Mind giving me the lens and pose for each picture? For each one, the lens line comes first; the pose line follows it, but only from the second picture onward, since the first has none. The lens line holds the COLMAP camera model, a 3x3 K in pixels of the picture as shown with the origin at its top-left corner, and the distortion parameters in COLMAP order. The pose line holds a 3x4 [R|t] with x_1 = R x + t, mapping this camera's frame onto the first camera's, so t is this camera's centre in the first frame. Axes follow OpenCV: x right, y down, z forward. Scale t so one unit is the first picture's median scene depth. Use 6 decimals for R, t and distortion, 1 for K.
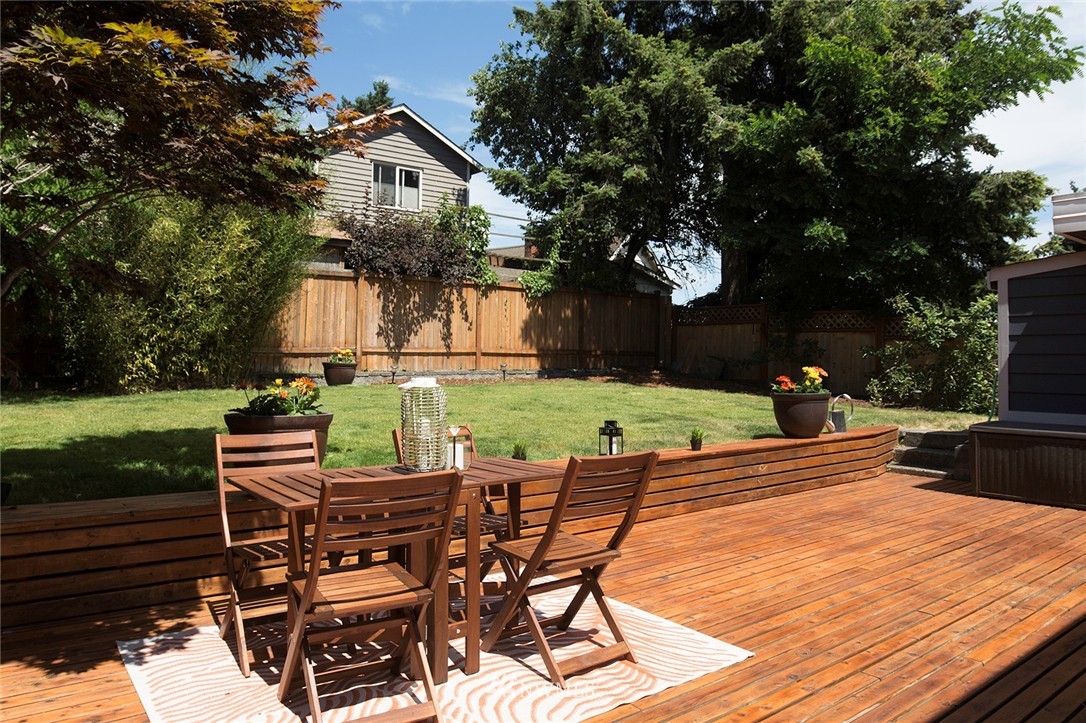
lens RADIAL K [[713.4, 0, 540.5], [0, 713.4, 346.4], [0, 0, 1]] dist [0.002075, 0.002268]
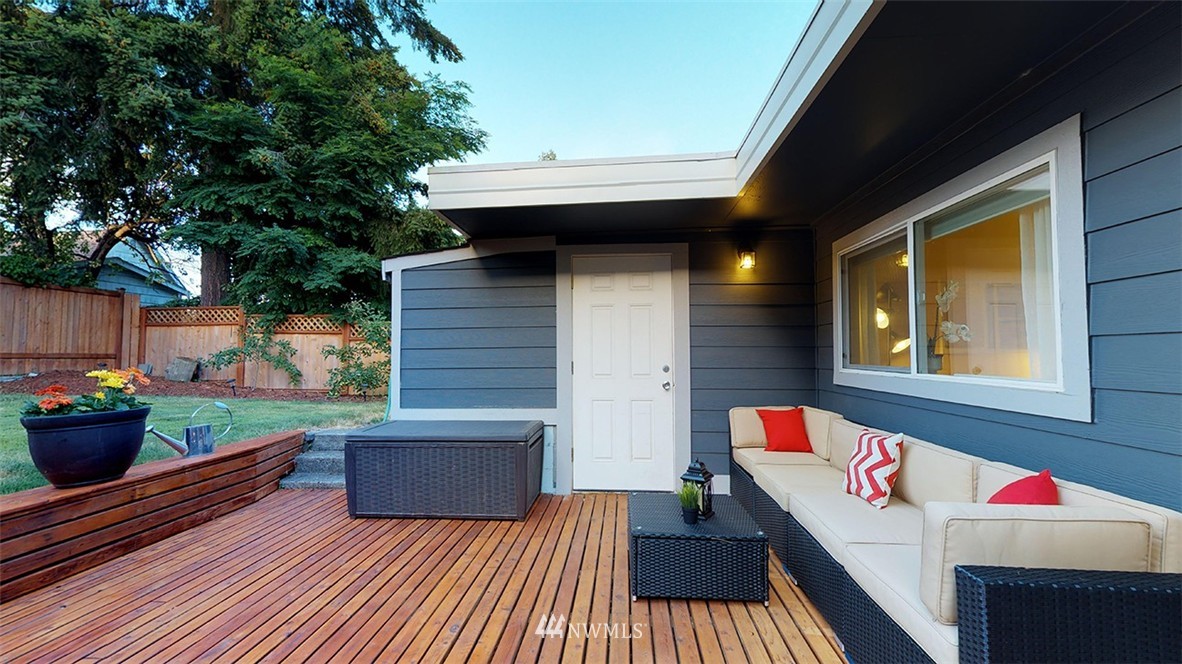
lens RADIAL K [[486.6, 0, 591.0], [0, 486.6, 332.0], [0, 0, 1]] dist [-0.000075, 0.000017]
pose [[0.672819, 0.019898, 0.739539, 0.153741], [0.006549, 0.999439, -0.032849, 0.005184], [-0.739778, 0.026945, 0.672311, 0.168151]]
